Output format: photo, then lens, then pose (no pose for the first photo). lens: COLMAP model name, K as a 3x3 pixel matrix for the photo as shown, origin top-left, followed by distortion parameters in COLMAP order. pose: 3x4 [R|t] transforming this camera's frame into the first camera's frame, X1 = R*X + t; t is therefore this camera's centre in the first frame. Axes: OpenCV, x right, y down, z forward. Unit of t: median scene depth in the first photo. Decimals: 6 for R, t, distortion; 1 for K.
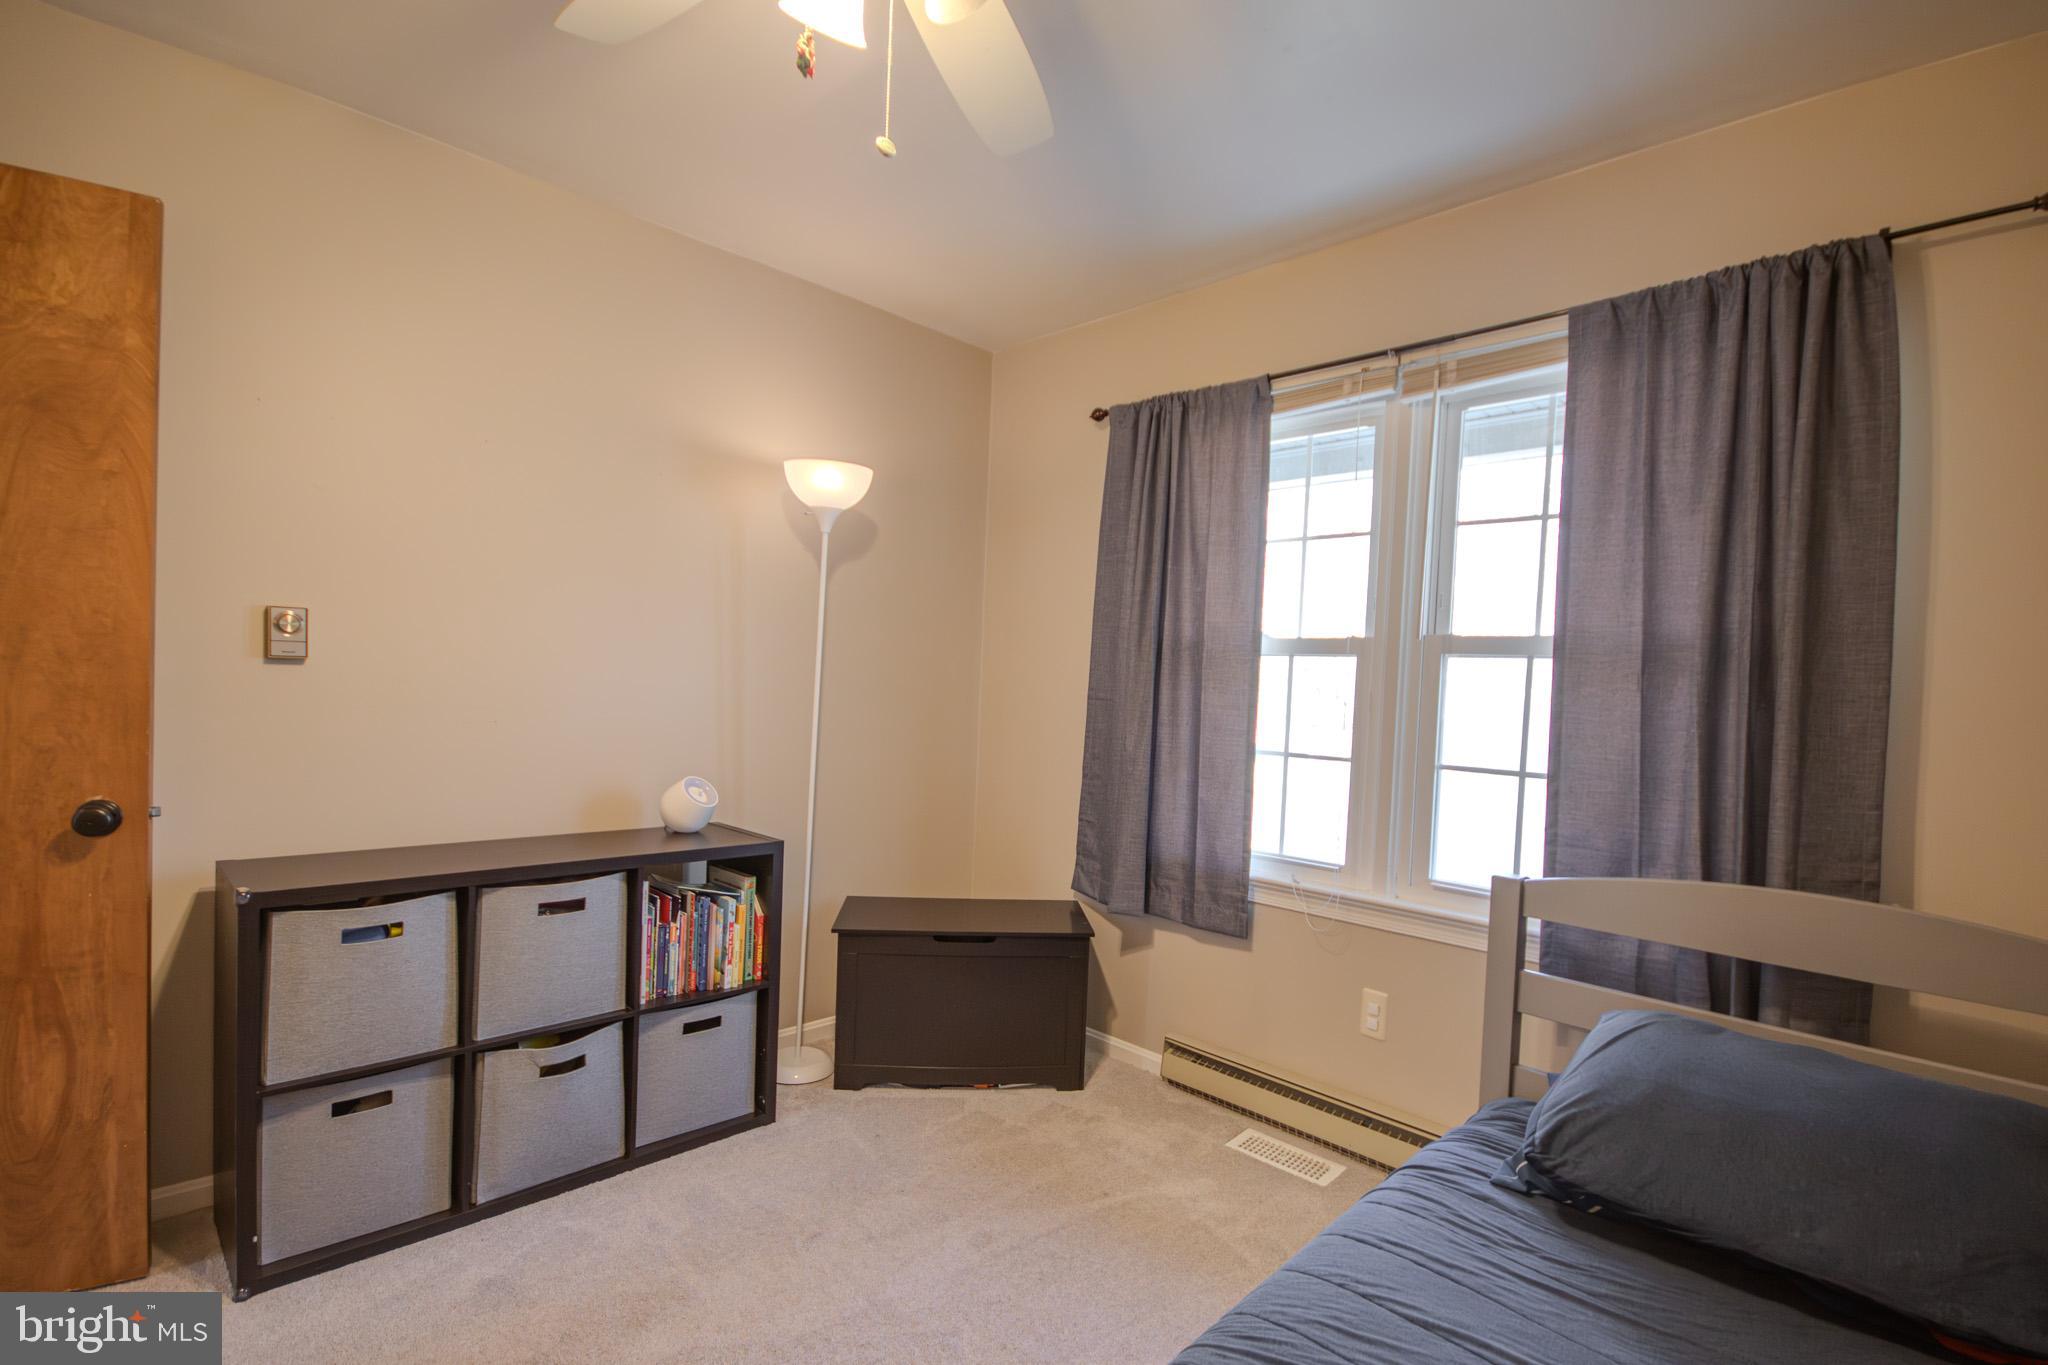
lens RADIAL K [[944.9, 0, 1024.0], [0, 944.9, 682.5], [0, 0, 1]] dist [-0.001126, -0.000347]
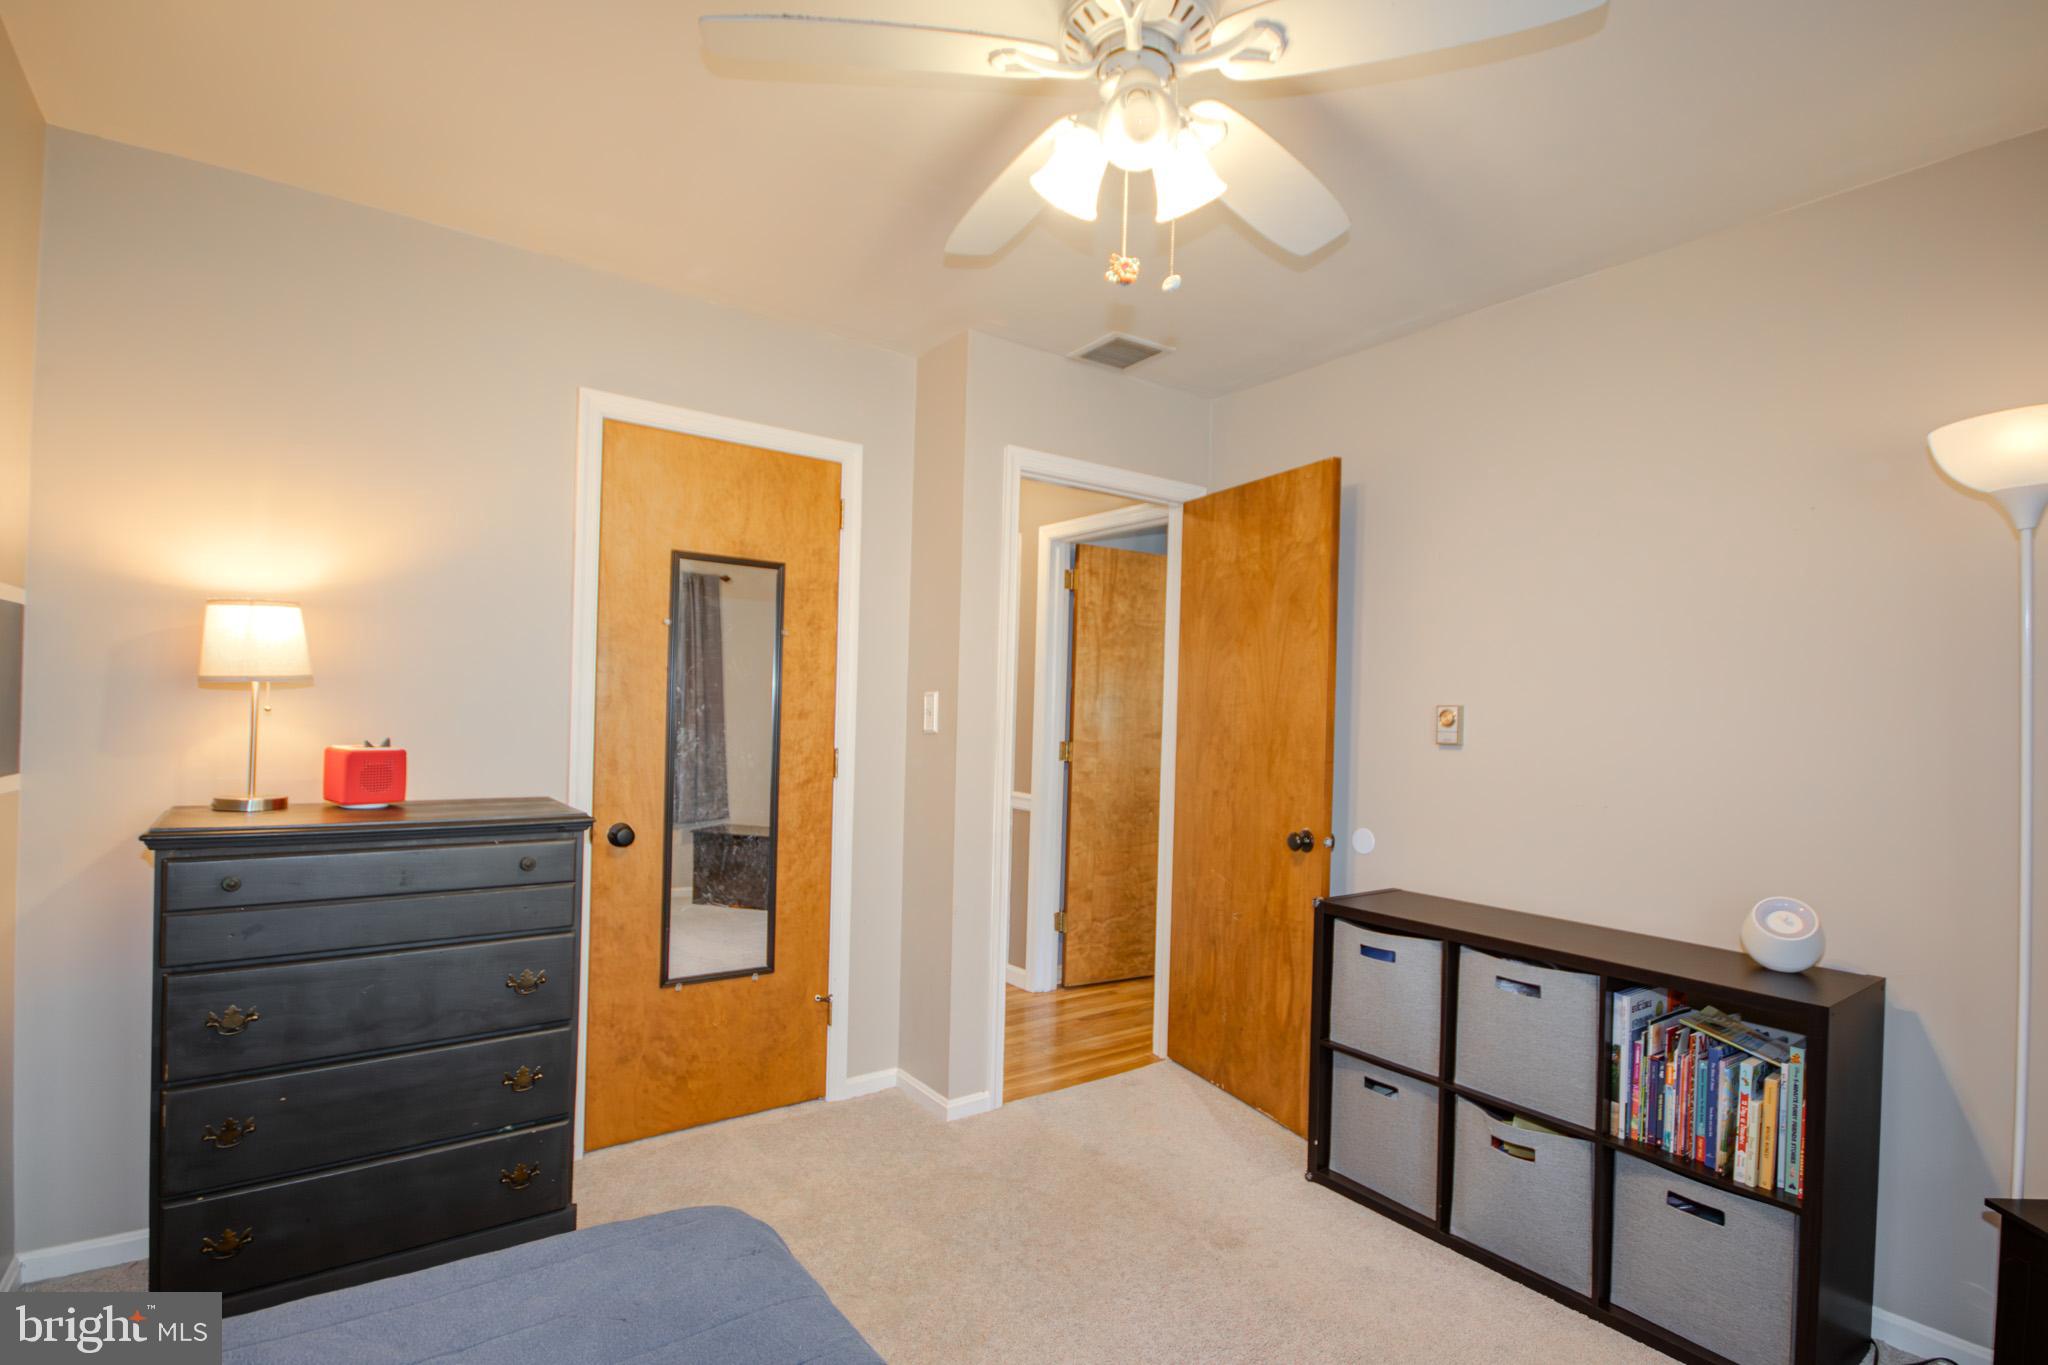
lens RADIAL K [[955.4, 0, 1030.4], [0, 955.4, 714.4], [0, 0, 1]] dist [-0.000595, -0.000802]
pose [[-0.152626, -0.059321, -0.986502, 0.601966], [-0.047803, 0.997472, -0.052585, 0.027467], [0.987127, 0.039132, -0.155075, 0.628095]]
